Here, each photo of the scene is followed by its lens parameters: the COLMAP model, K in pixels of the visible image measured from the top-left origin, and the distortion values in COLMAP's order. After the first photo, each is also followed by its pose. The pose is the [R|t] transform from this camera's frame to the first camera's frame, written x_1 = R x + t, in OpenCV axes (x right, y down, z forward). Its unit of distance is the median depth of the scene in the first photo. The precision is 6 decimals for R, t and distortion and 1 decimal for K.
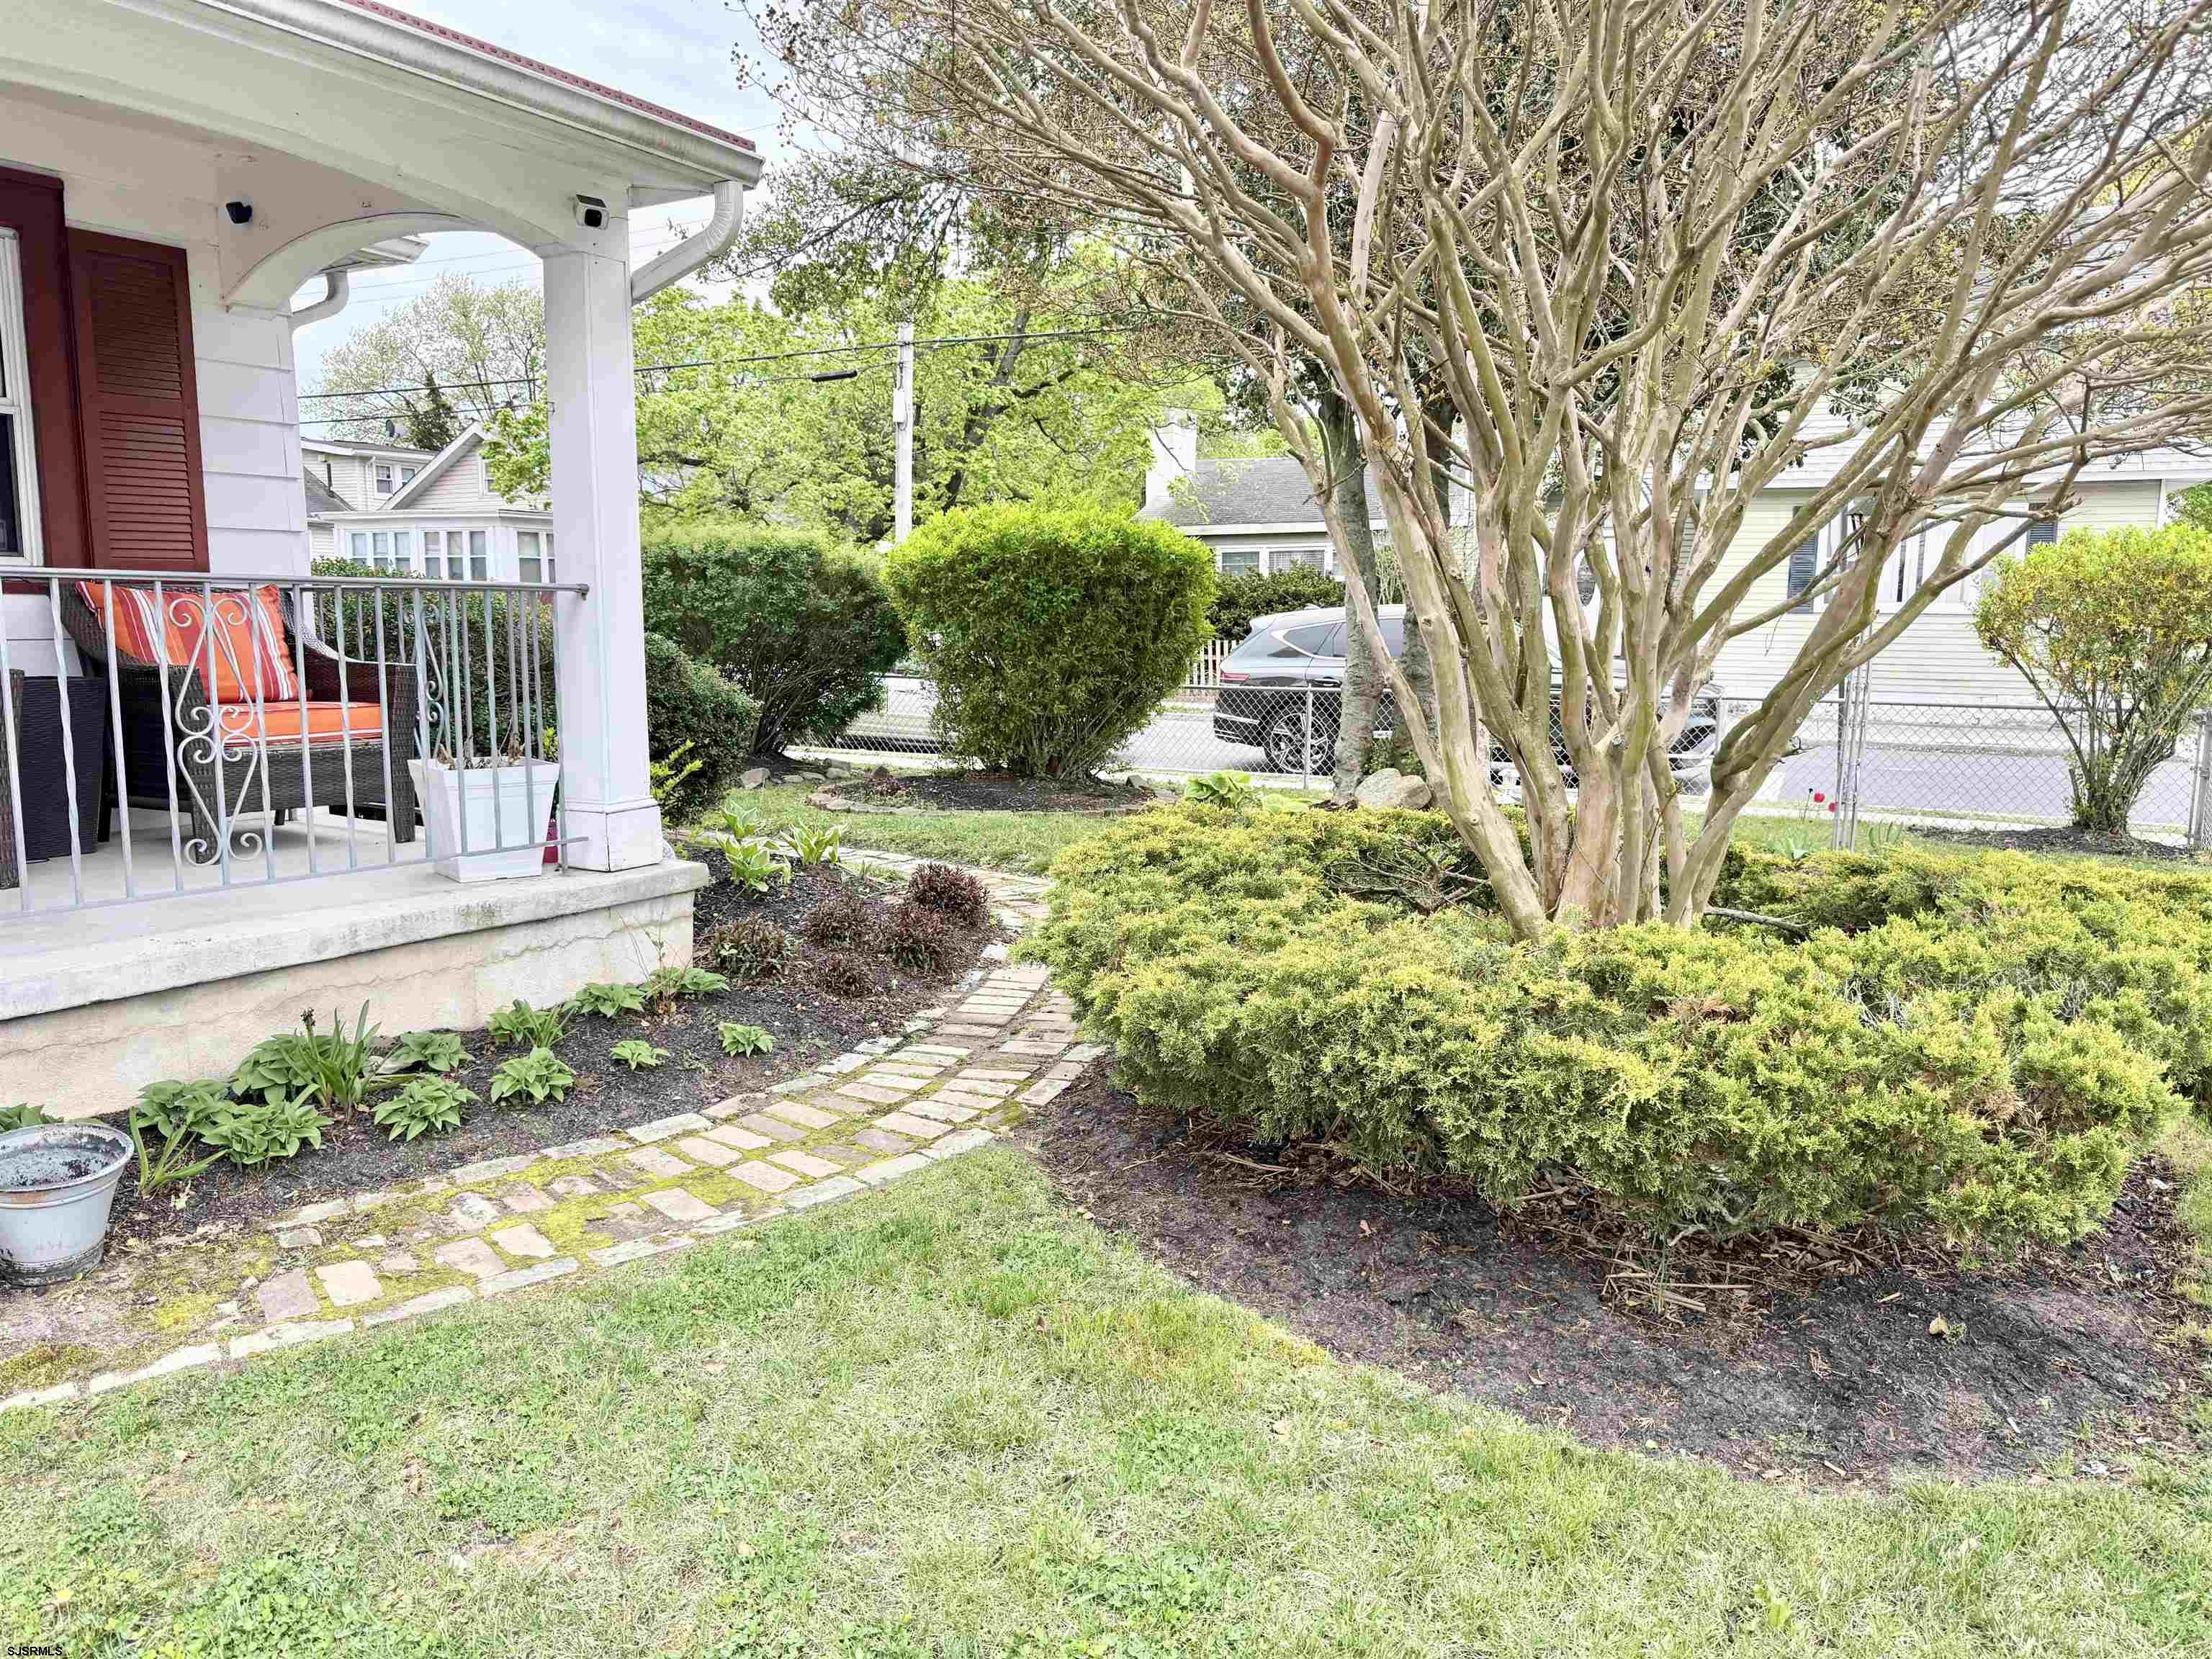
lens RADIAL K [[1544.0, 0, 1109.1], [0, 1544.0, 839.4], [0, 0, 1]] dist [0.059728, -0.080051]
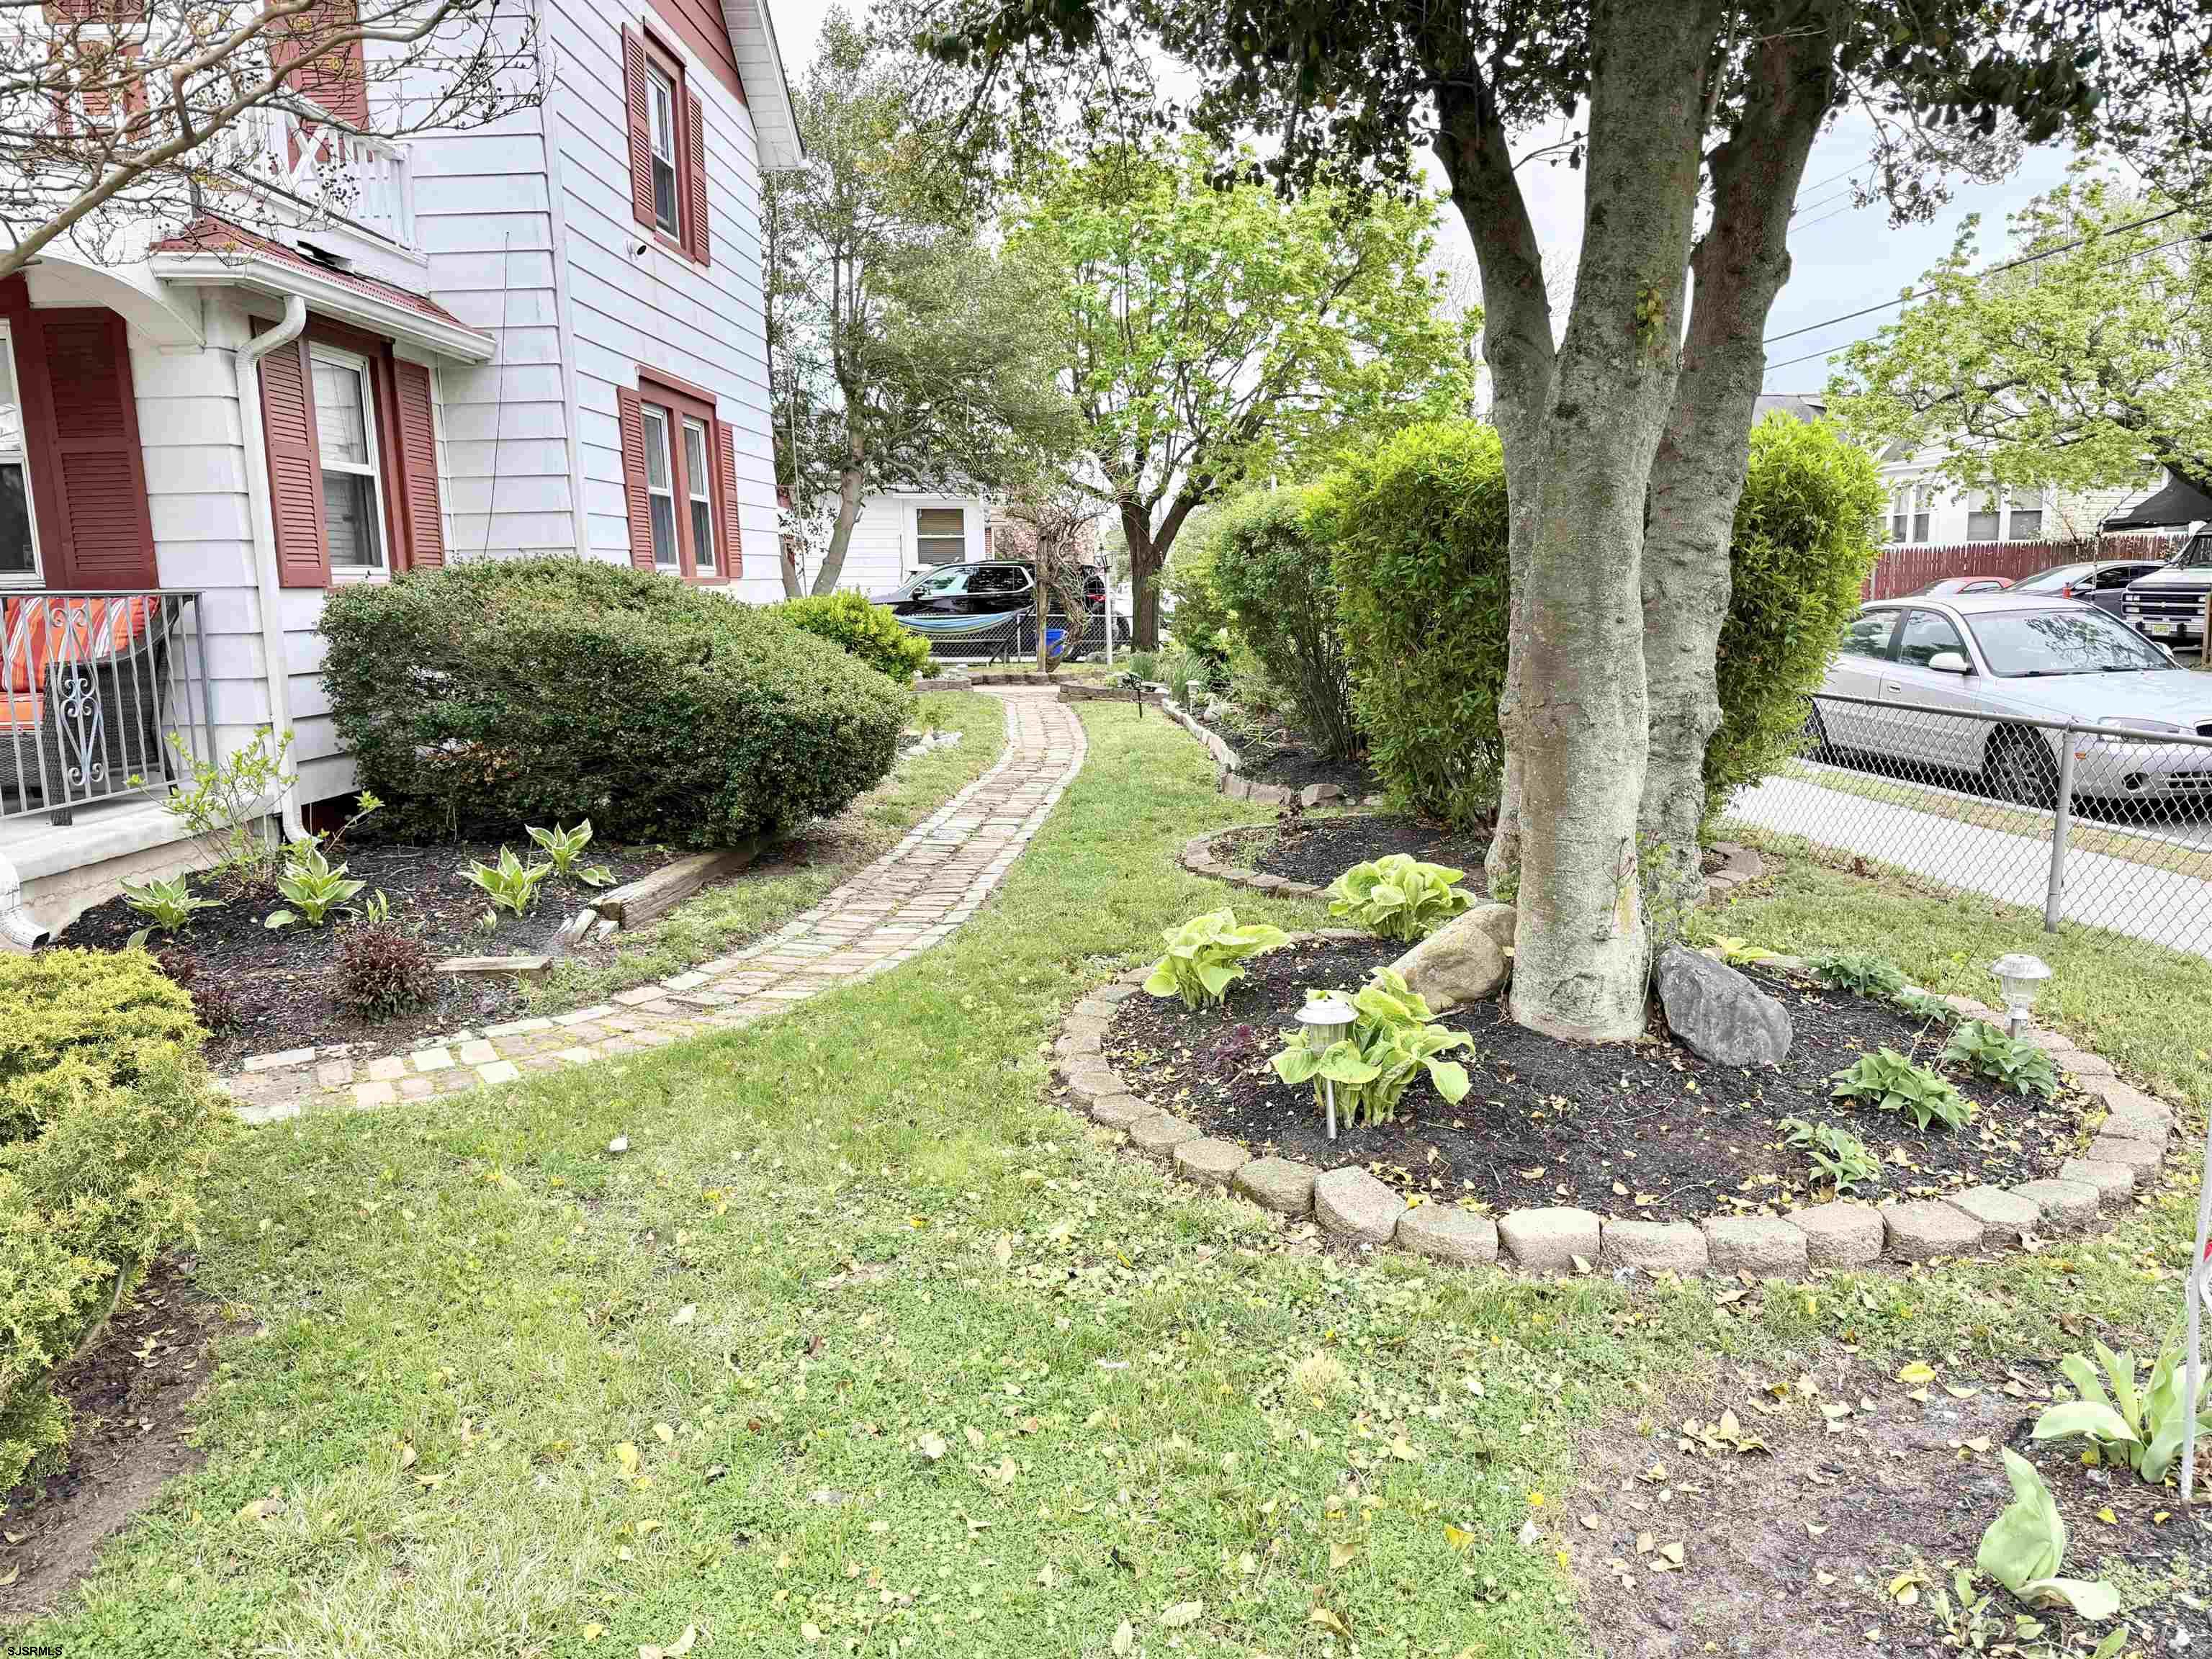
lens RADIAL K [[1544.0, 0, 1123.8], [0, 1544.0, 831.5], [0, 0, 1]] dist [0.059728, -0.080051]
pose [[0.521133, 0.115715, -0.845594, 0.983275], [-0.099794, 0.992232, 0.074279, -0.165206], [0.847621, 0.045676, 0.528633, 1.185211]]
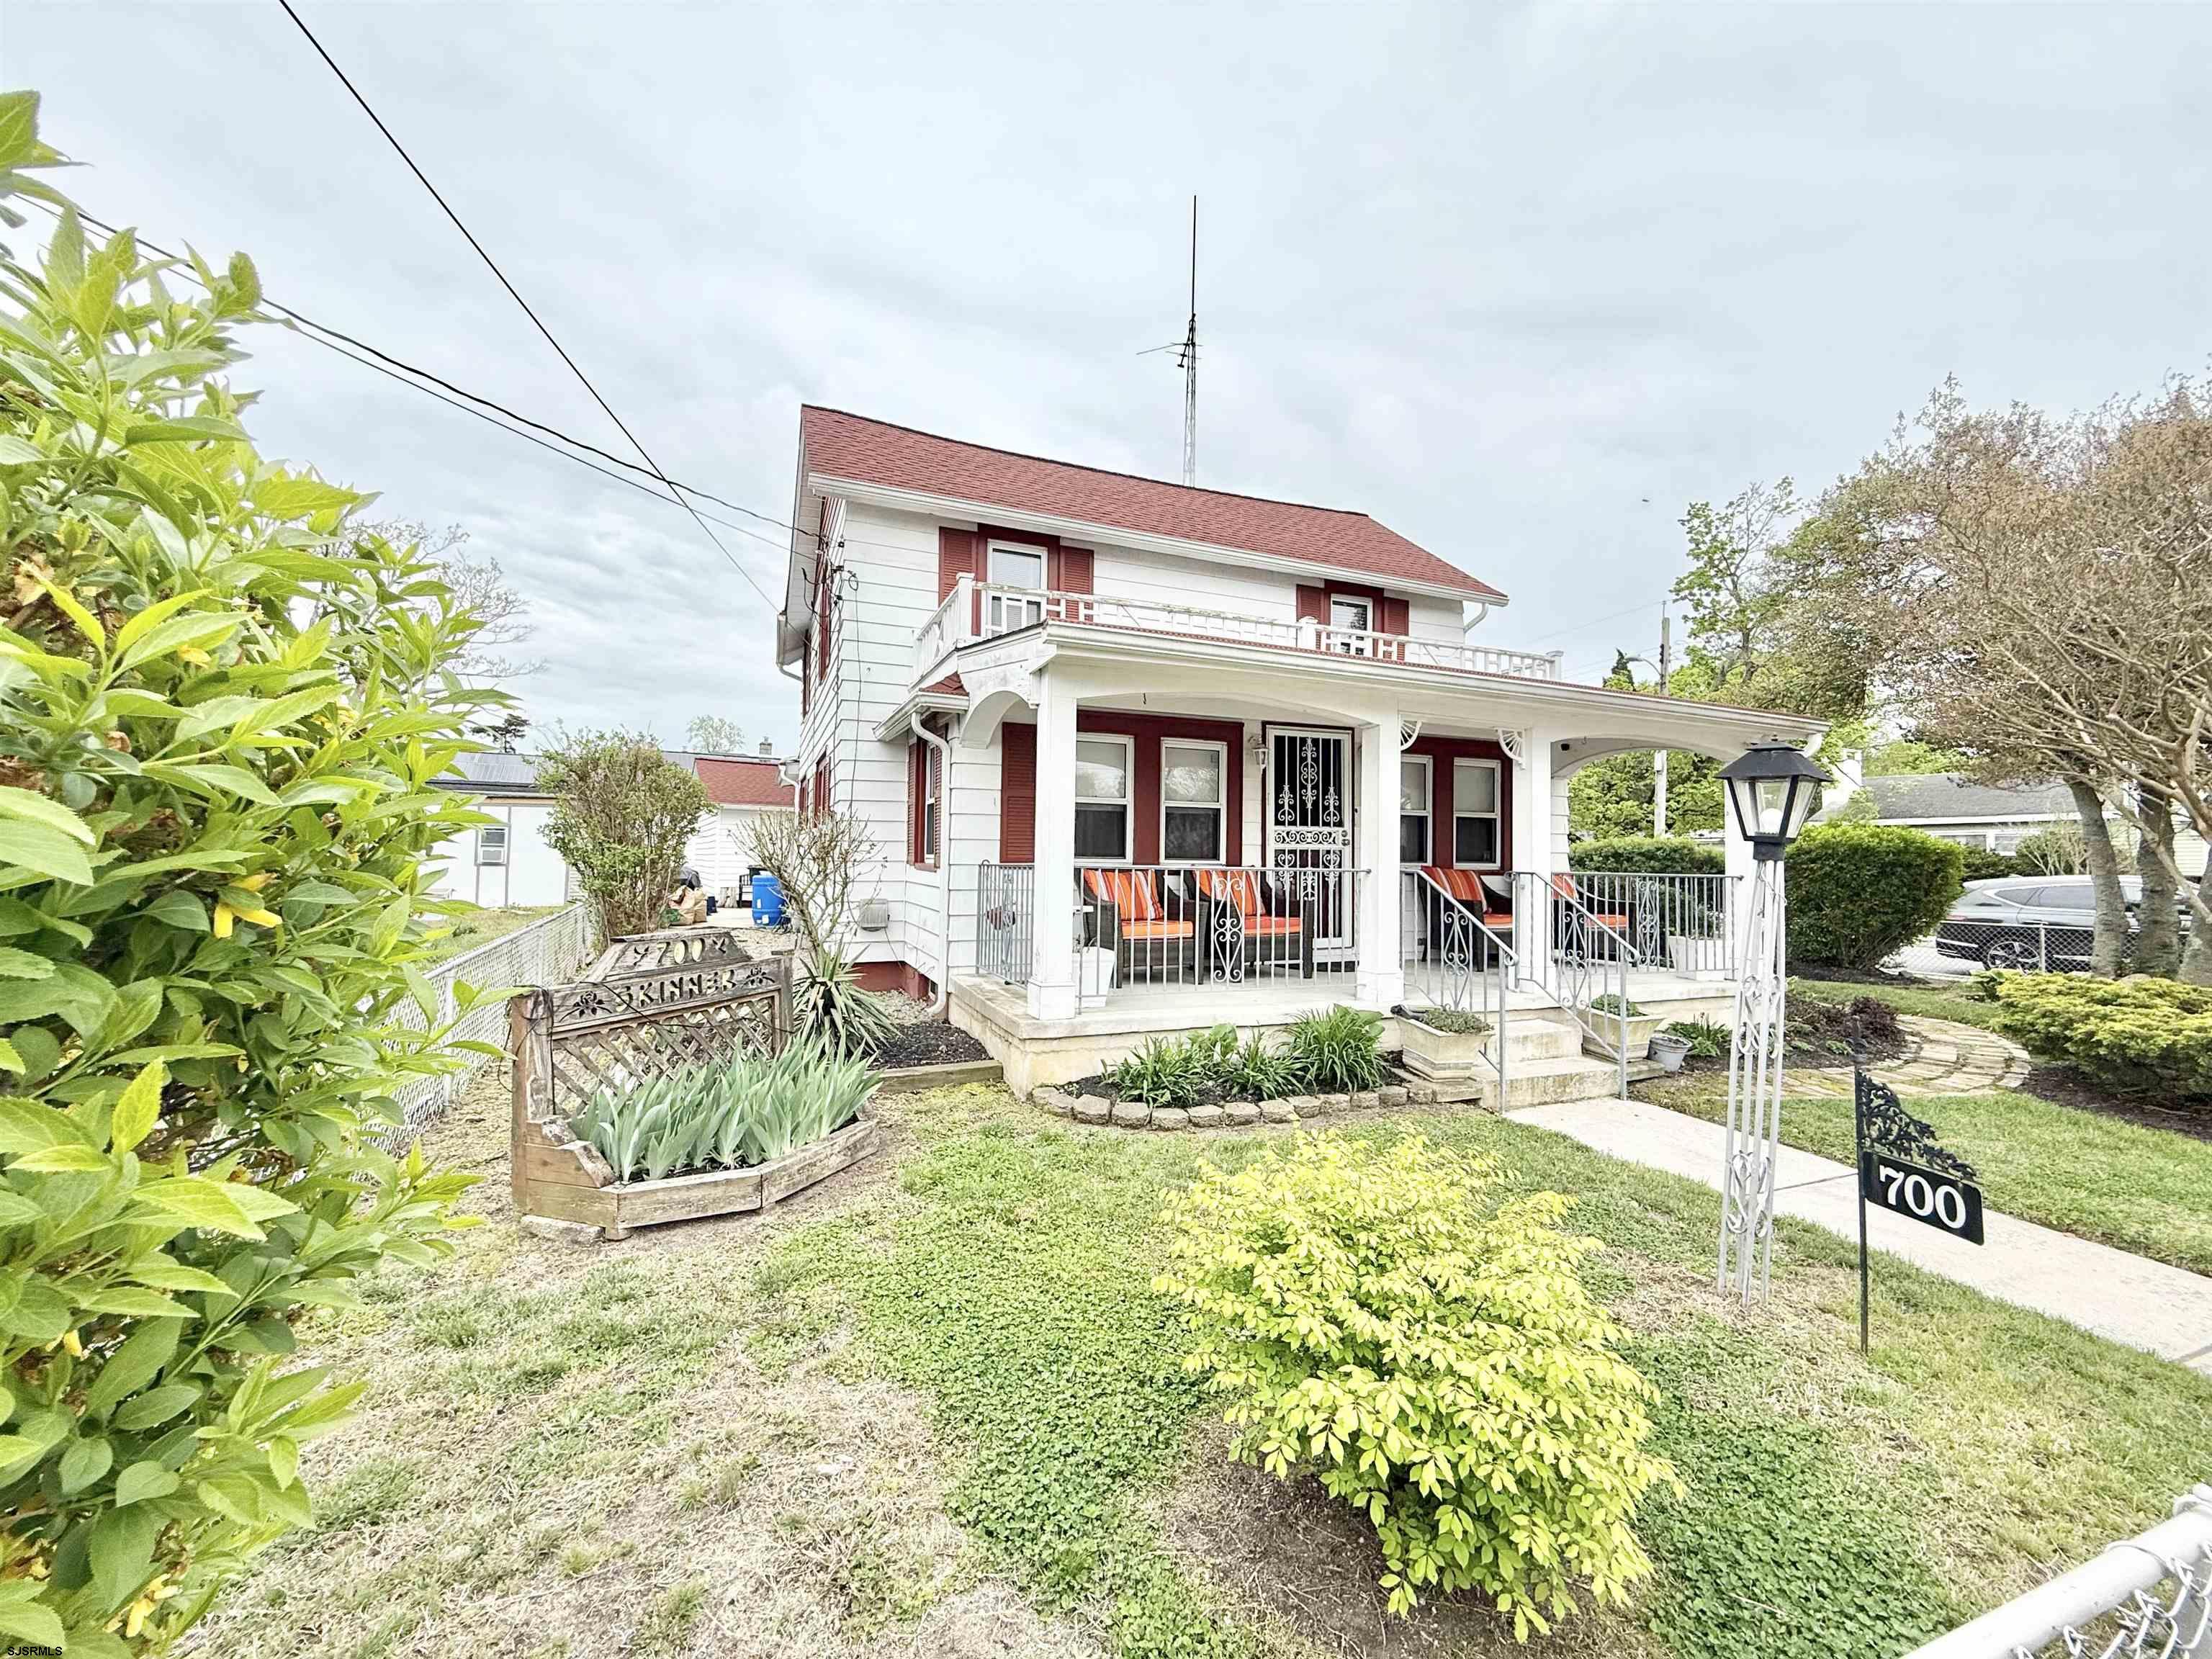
lens RADIAL K [[874.8, 0, 1092.2], [0, 874.8, 838.4], [0, 0, 1]] dist [-0.003725, 0.001224]
pose [[0.810059, -0.018626, -0.586053, -0.362719], [-0.088919, 0.984033, -0.154182, 0.113607], [0.579567, 0.177007, 0.795469, -0.897562]]
